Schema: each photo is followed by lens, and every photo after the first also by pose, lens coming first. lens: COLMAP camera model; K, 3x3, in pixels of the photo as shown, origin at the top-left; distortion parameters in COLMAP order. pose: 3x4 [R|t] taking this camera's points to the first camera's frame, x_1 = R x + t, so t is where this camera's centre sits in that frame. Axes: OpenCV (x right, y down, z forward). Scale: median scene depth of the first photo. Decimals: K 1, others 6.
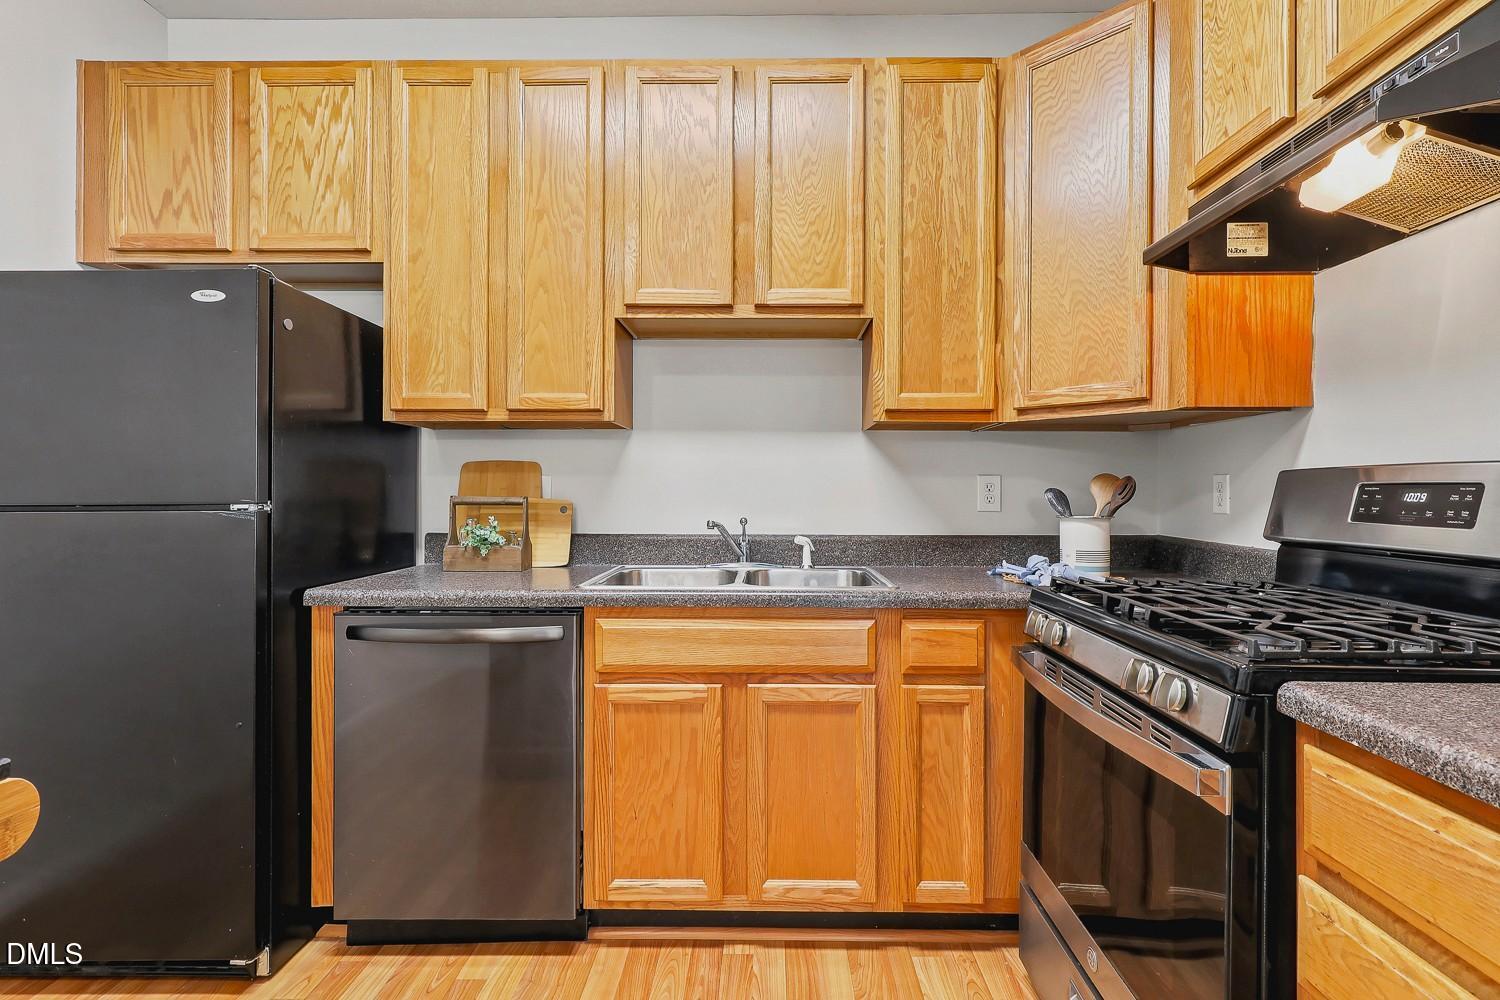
lens RADIAL K [[700.0, 0, 762.3], [0, 700.0, 490.6], [0, 0, 1]] dist [0.000169, 0.000283]
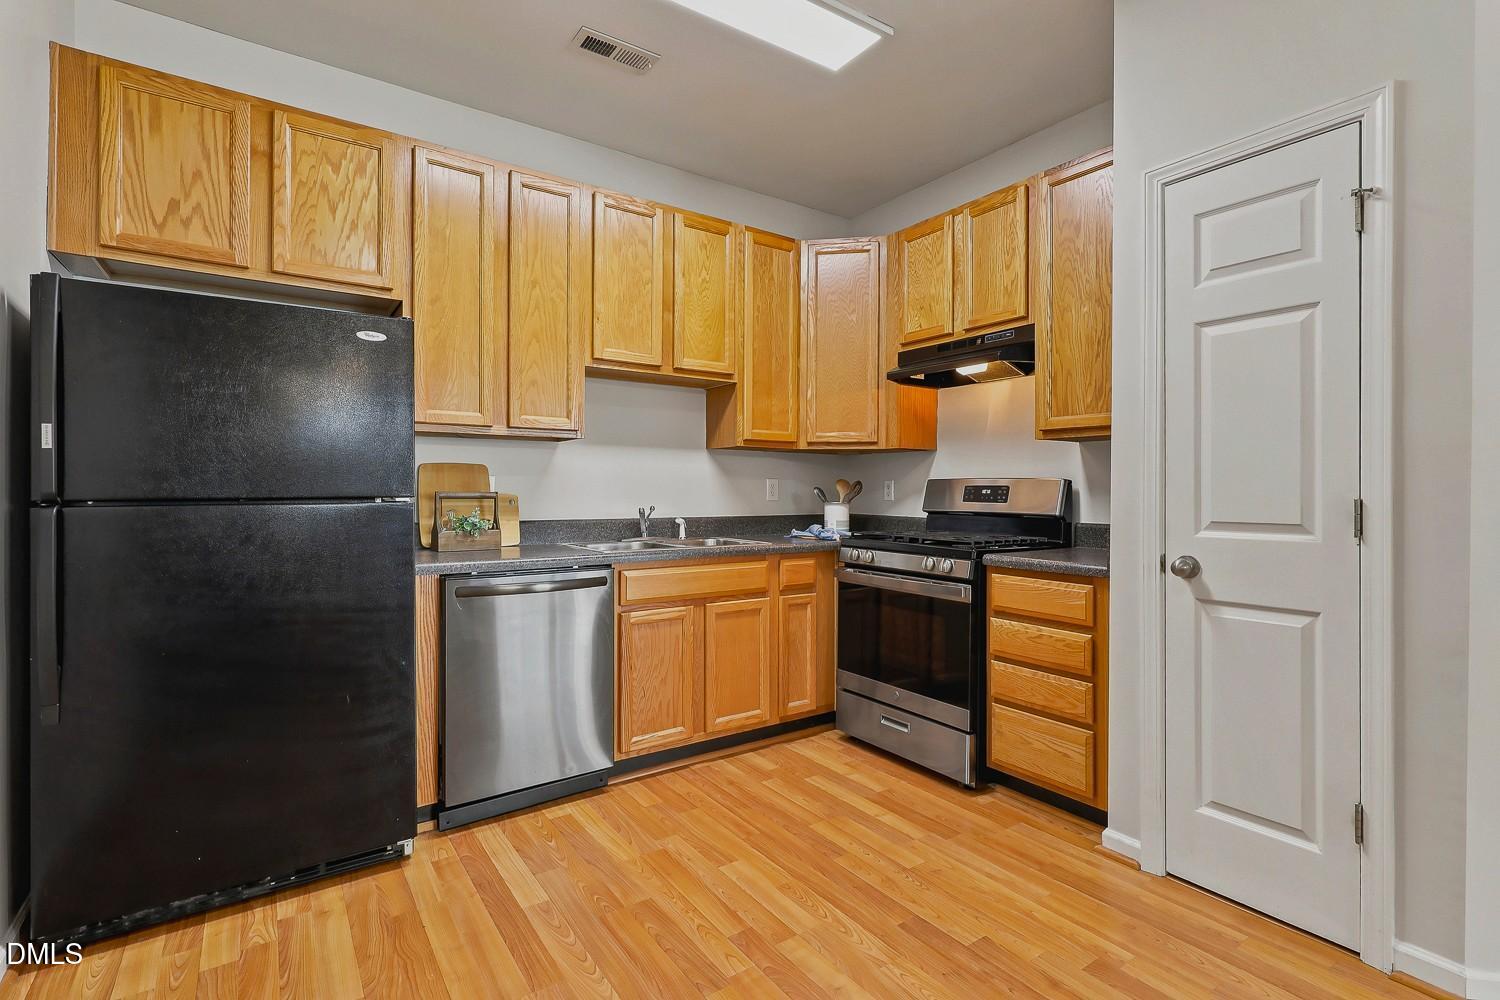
lens RADIAL K [[700.0, 0, 759.7], [0, 700.0, 492.7], [0, 0, 1]] dist [0.000169, 0.000283]
pose [[0.812472, -0.001662, 0.582998, -0.799612], [-0.002233, 0.999980, 0.005962, 0.000407], [-0.582996, -0.006146, 0.812452, -0.384288]]
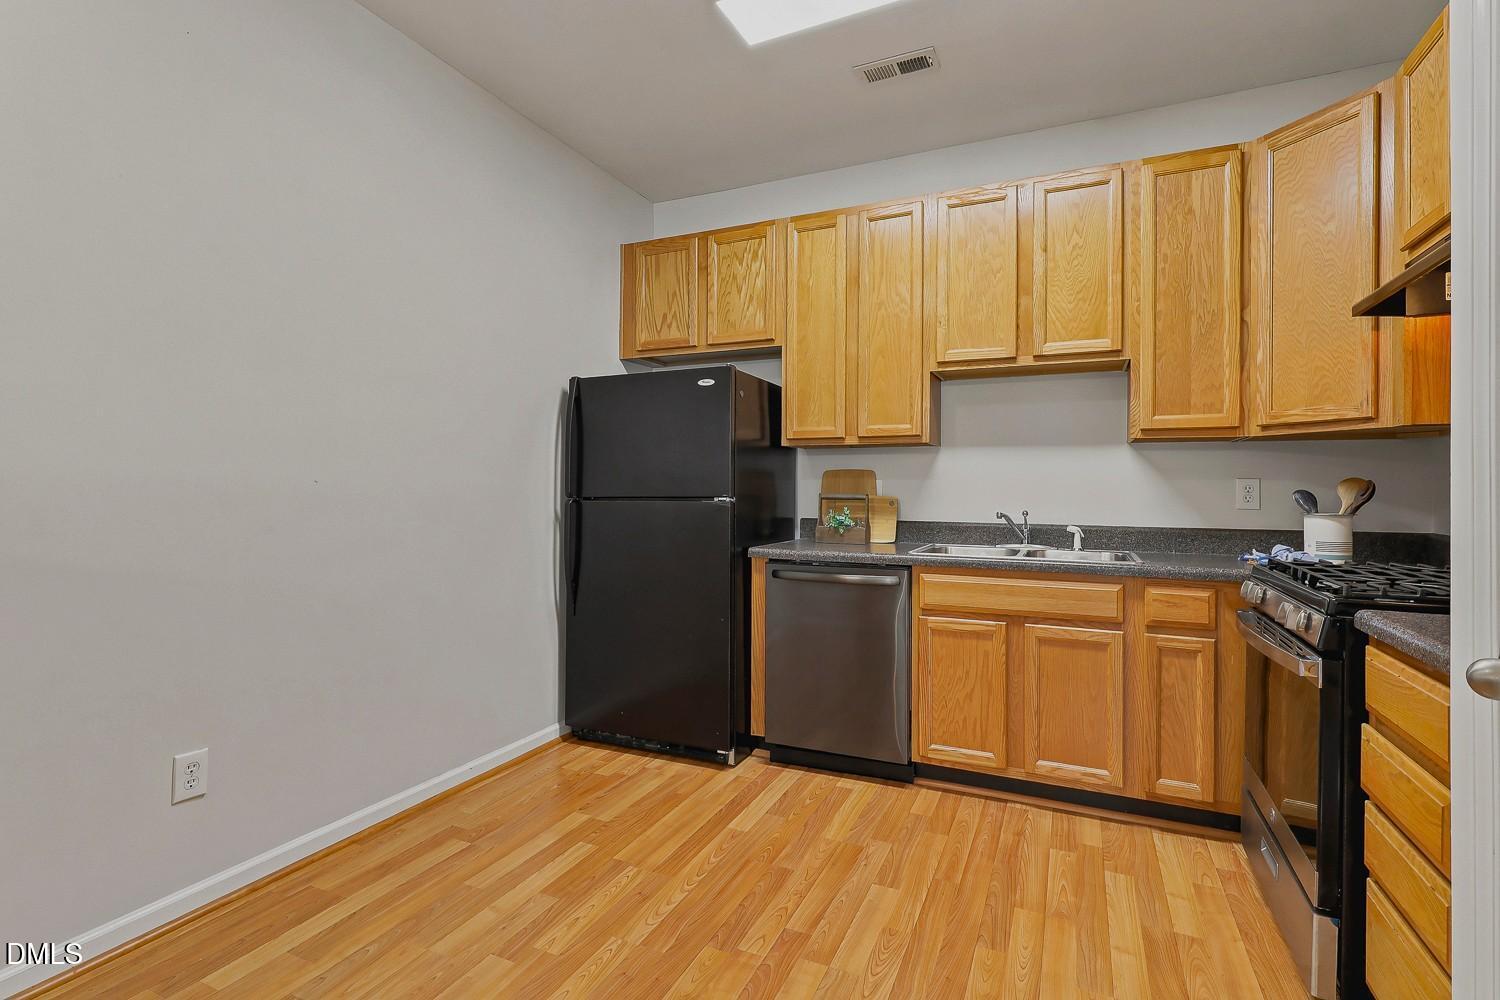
lens RADIAL K [[700.0, 0, 762.4], [0, 700.0, 486.2], [0, 0, 1]] dist [0.000169, 0.000283]
pose [[0.917470, 0.001608, -0.397801, 0.051350], [-0.002695, 0.999994, -0.002175, -0.005219], [0.397795, 0.003067, 0.917469, -0.500441]]
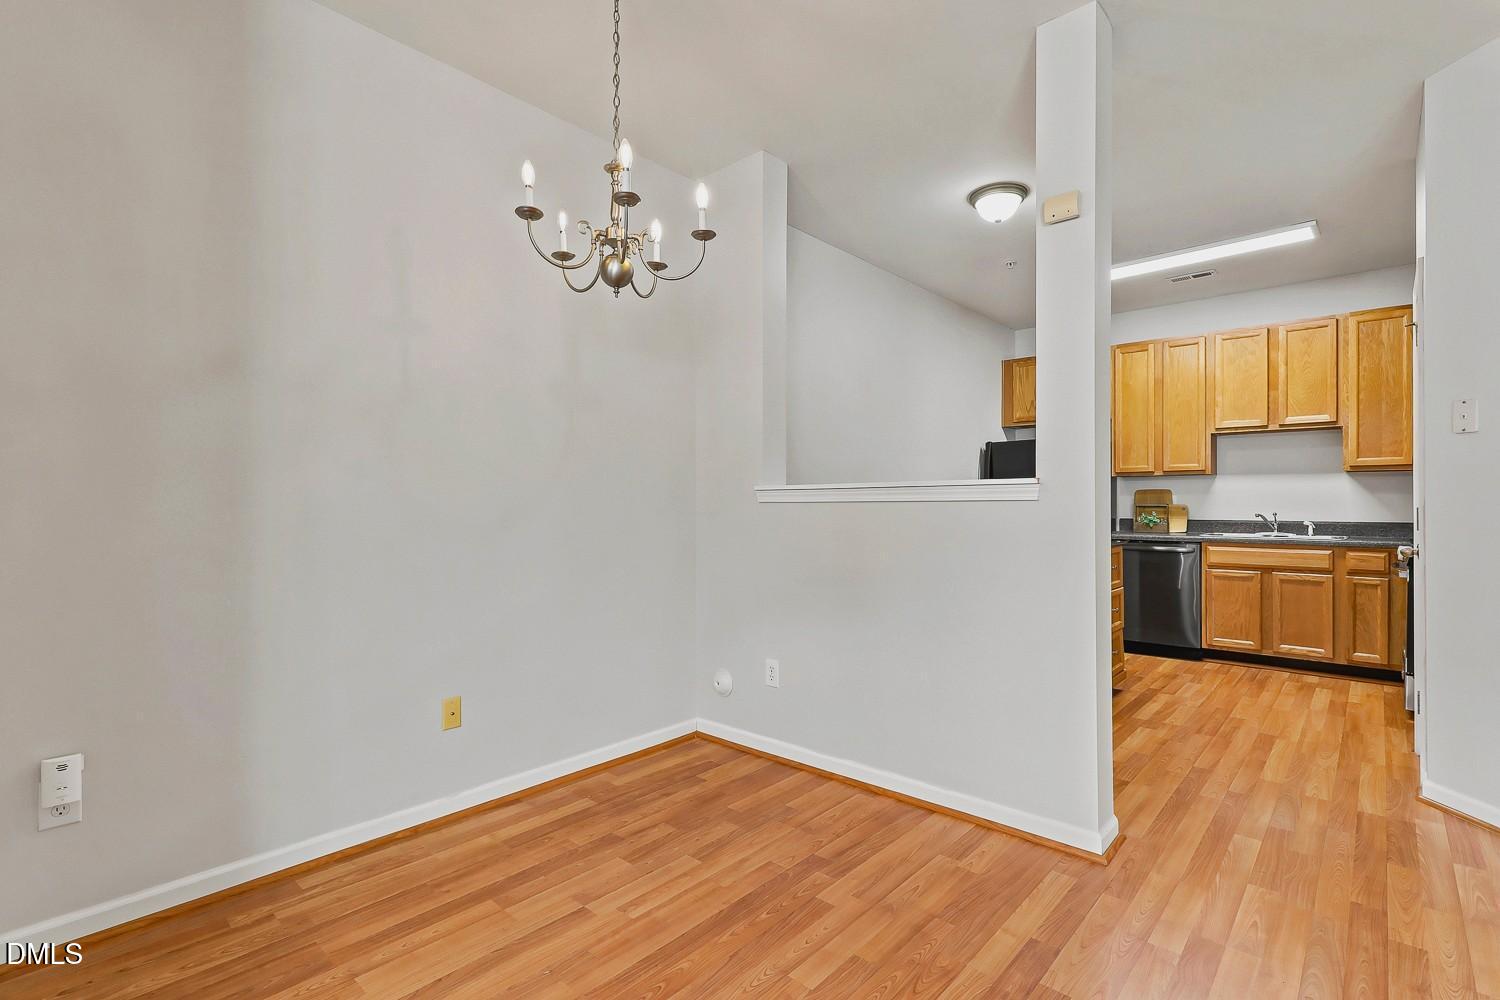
lens RADIAL K [[700.0, 0, 758.1], [0, 700.0, 503.7], [0, 0, 1]] dist [0.000169, 0.000283]
pose [[0.752846, -0.002036, -0.658194, 0.239971], [0.007127, 0.999962, 0.005058, -0.017333], [0.658158, -0.008498, 0.752832, -2.131059]]
